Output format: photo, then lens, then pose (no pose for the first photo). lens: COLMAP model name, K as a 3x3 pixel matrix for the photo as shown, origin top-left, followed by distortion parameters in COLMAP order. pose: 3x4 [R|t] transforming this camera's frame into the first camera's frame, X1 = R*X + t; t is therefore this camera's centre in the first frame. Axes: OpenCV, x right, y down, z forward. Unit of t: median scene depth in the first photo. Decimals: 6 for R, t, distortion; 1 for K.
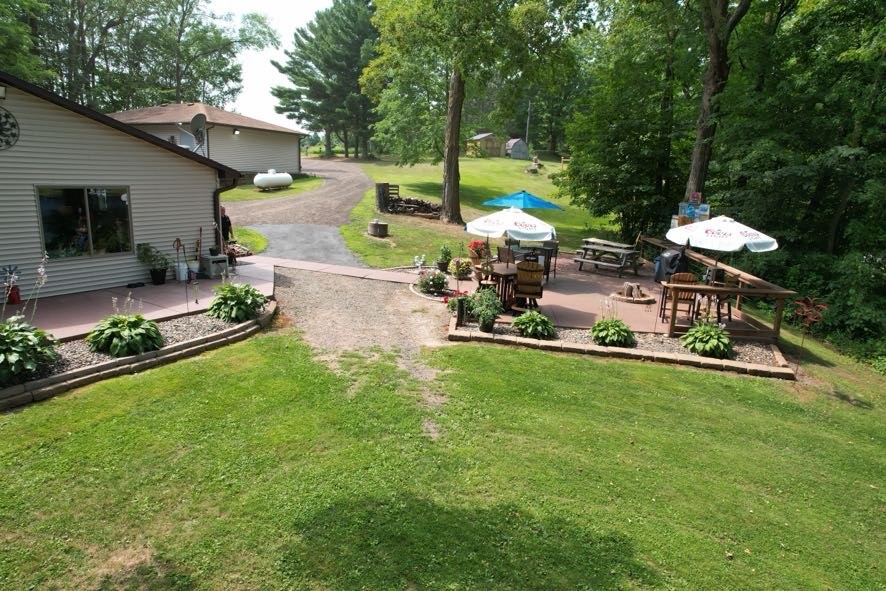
lens RADIAL K [[573.9, 0, 436.1], [0, 573.9, 284.4], [0, 0, 1]] dist [-0.063537, 0.065228]
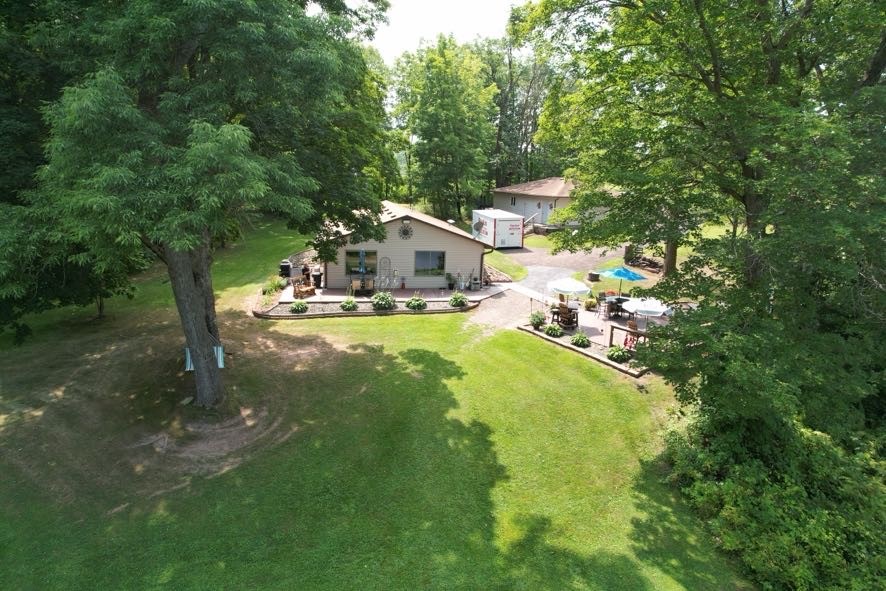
lens RADIAL K [[573.9, 0, 436.1], [0, 573.9, 284.4], [0, 0, 1]] dist [-0.063537, 0.065228]
pose [[0.684296, 0.137168, -0.716187, 1.545360], [-0.152102, 0.987395, 0.043782, -0.148013], [0.713164, 0.078974, 0.696534, -0.997443]]
